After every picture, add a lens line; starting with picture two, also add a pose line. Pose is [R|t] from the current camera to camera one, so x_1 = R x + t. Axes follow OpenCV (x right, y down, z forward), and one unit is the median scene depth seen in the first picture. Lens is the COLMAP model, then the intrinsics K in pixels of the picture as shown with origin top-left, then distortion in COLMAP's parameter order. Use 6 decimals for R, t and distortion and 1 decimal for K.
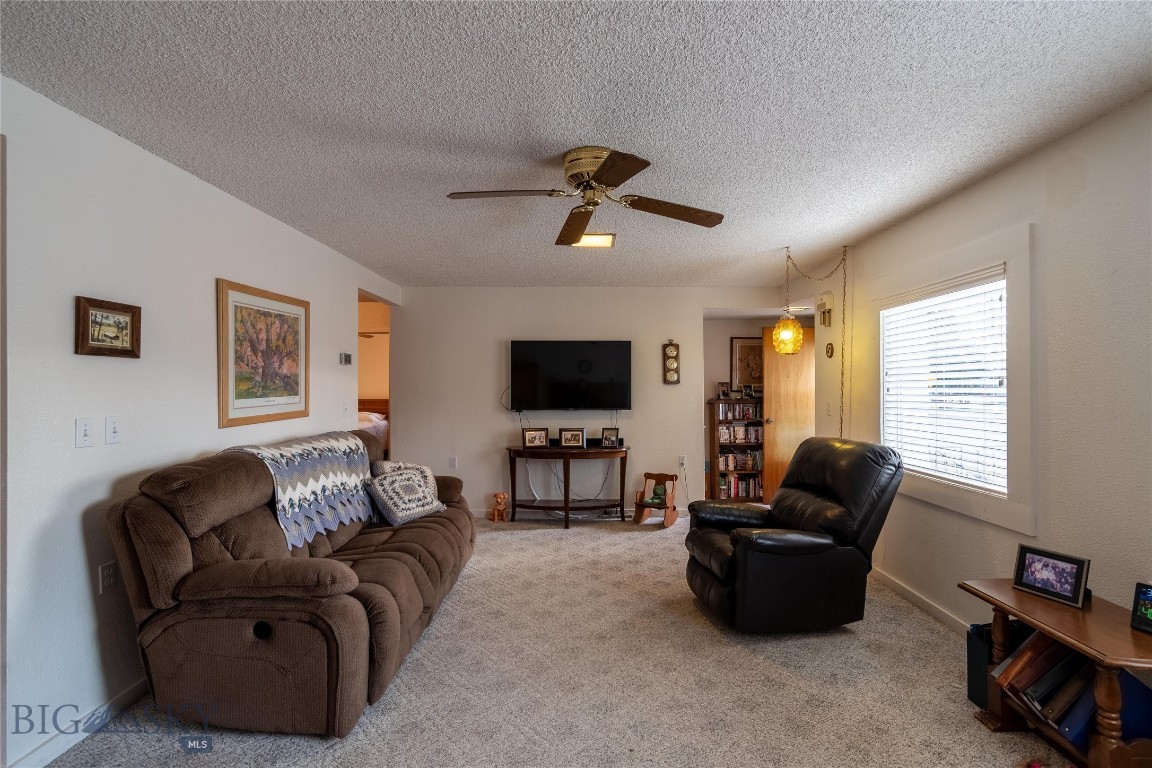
lens RADIAL K [[520.3, 0, 594.0], [0, 520.3, 386.5], [0, 0, 1]] dist [0.000324, 0.000193]
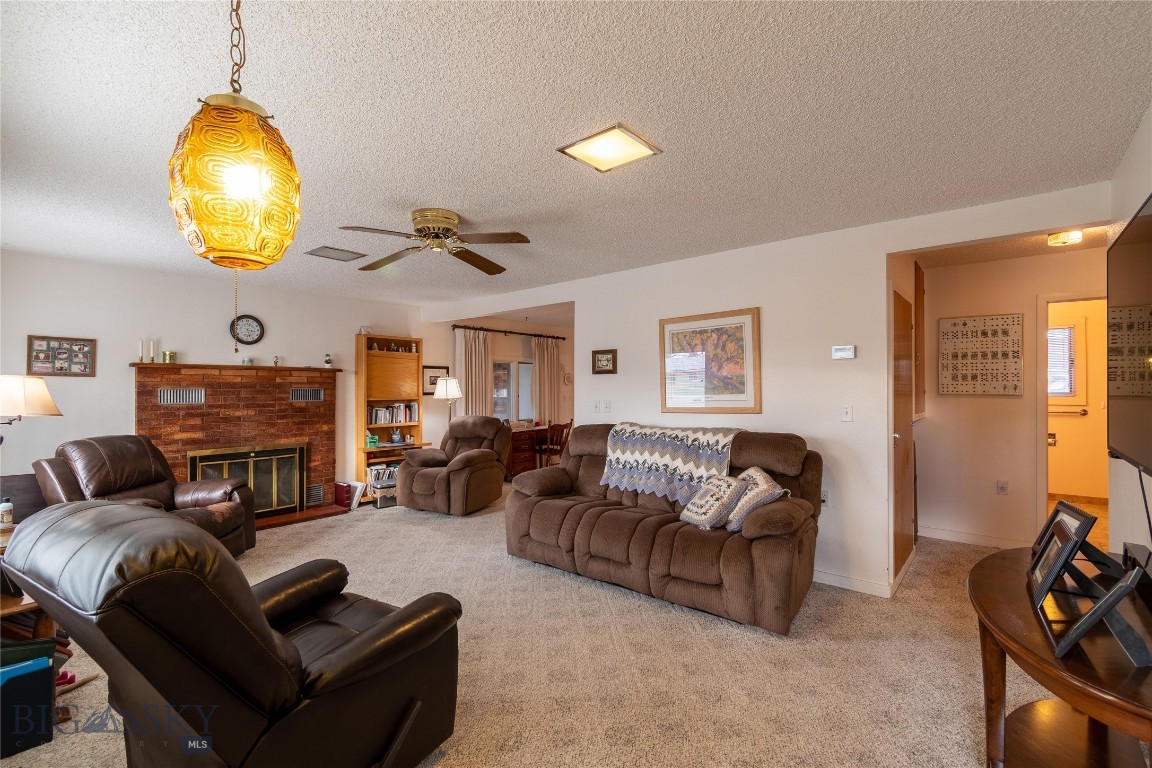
lens RADIAL K [[511.4, 0, 577.5], [0, 511.4, 385.7], [0, 0, 1]] dist [0.000680, 0.000325]
pose [[-0.654410, 0.002208, -0.756137, 0.580144], [0.008626, 0.999952, -0.004546, 0.001253], [0.756091, -0.009497, -0.654398, 1.651859]]
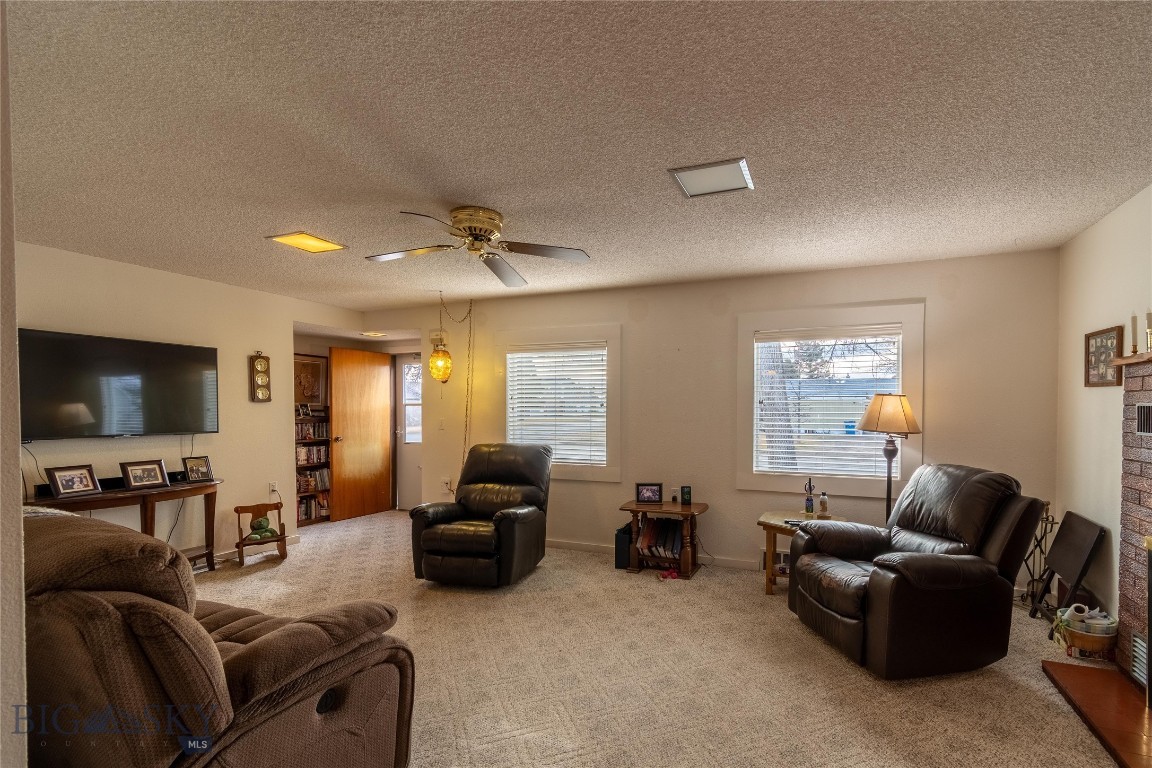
lens RADIAL K [[528.4, 0, 618.0], [0, 528.4, 420.4], [0, 0, 1]] dist [-0.000114, -0.000039]
pose [[0.387007, -0.016980, 0.921920, -0.784826], [-0.006622, 0.999753, 0.021193, 0.005672], [-0.922053, -0.014307, 0.386800, 0.174339]]
